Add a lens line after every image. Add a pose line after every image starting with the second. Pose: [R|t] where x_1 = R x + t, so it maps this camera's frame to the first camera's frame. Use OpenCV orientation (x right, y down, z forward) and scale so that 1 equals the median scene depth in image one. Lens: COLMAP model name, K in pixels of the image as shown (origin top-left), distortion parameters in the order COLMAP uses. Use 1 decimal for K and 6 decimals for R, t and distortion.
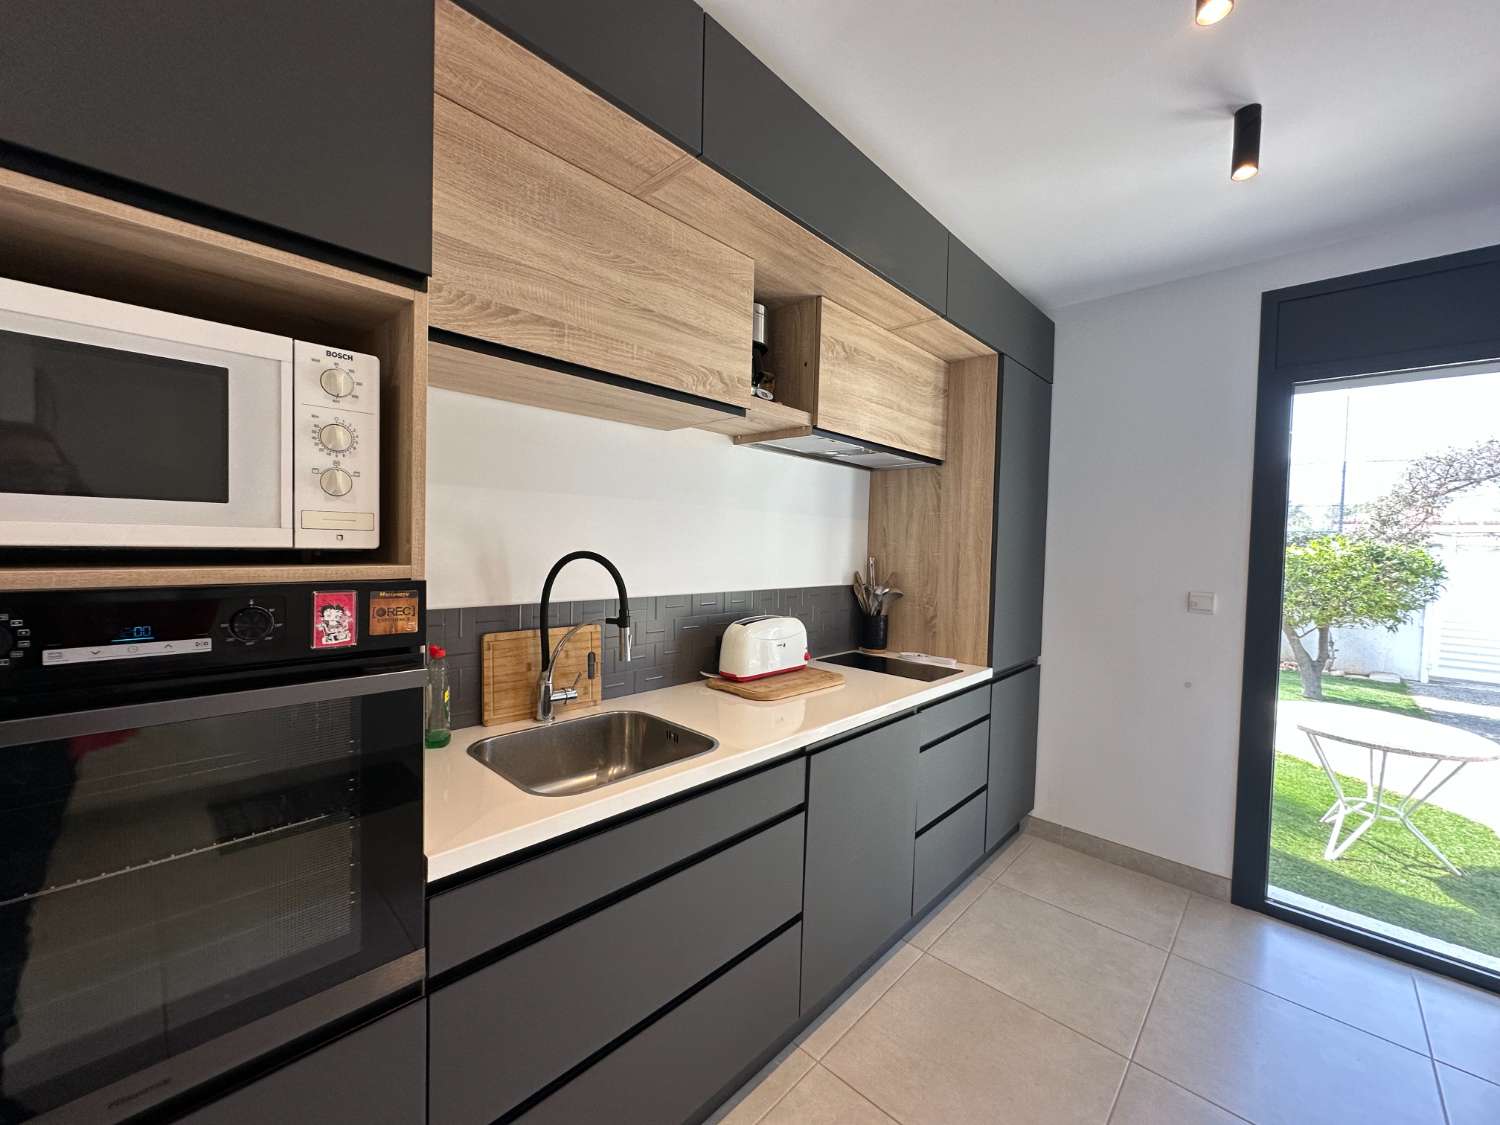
lens RADIAL K [[599.9, 0, 747.4], [0, 599.9, 562.7], [0, 0, 1]] dist [-0.000998, 0.000181]
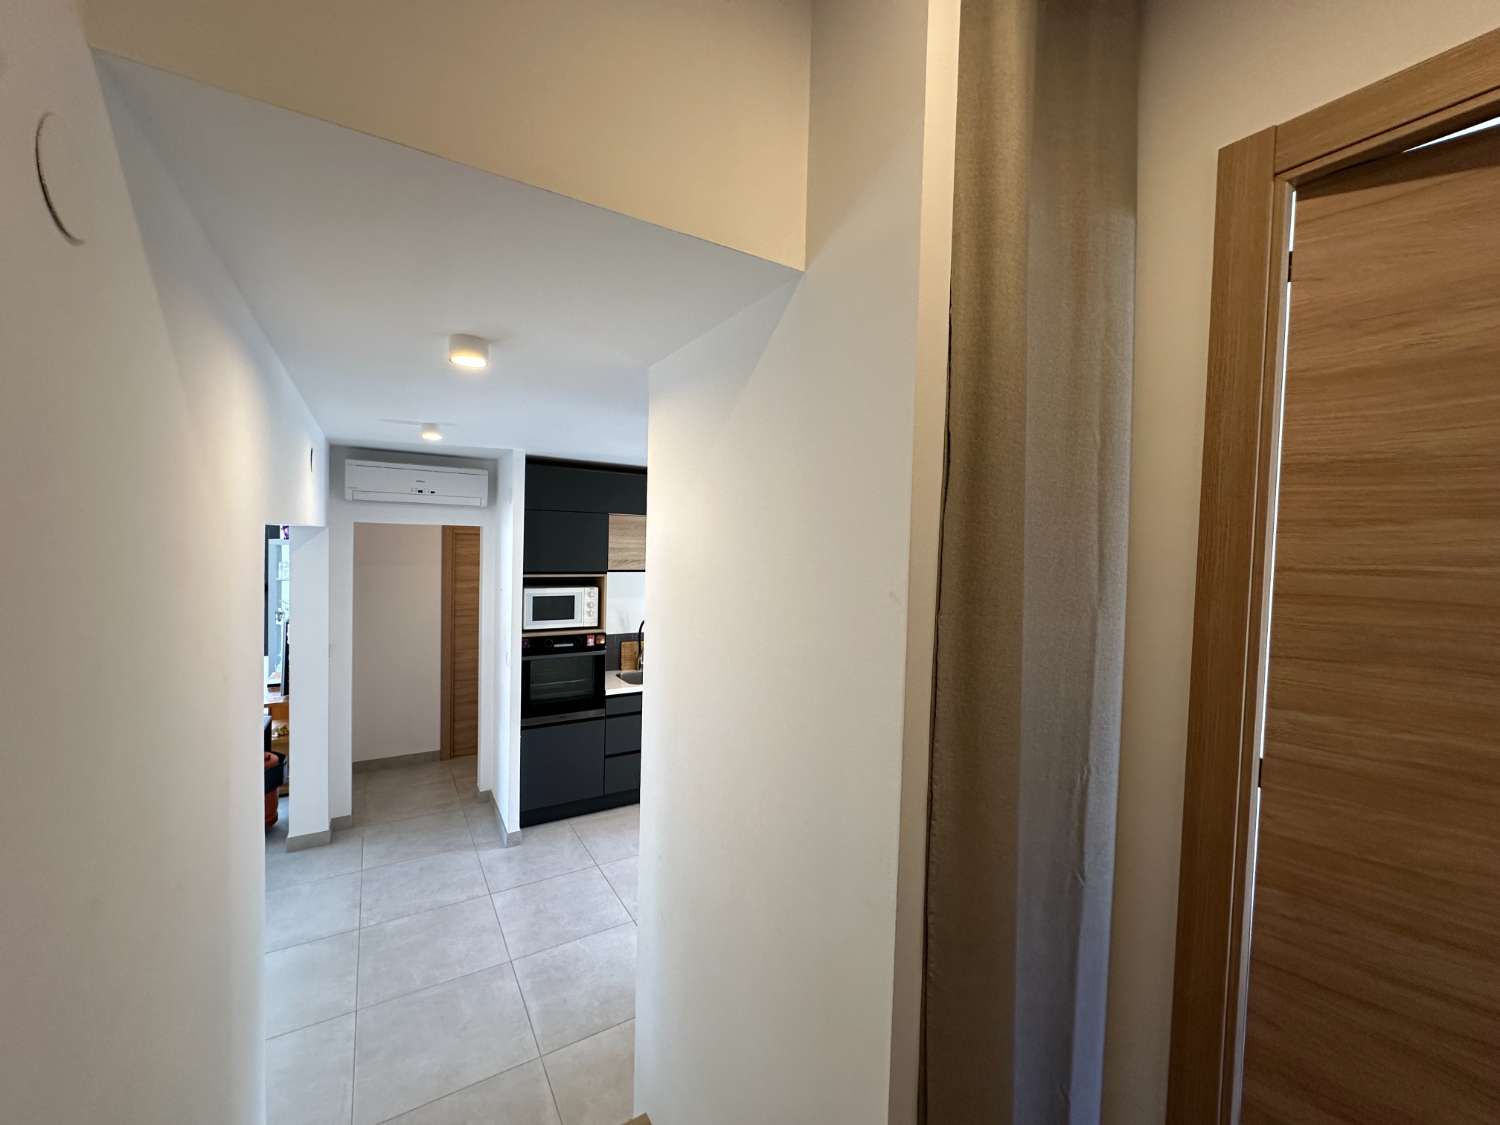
lens RADIAL K [[599.9, 0, 756.1], [0, 599.9, 567.4], [0, 0, 1]] dist [-0.000998, 0.000181]
pose [[0.971104, 0.013549, -0.238273, 1.741986], [-0.012987, 0.999908, 0.003928, -0.517499], [0.238305, -0.000720, 0.971190, -3.329713]]
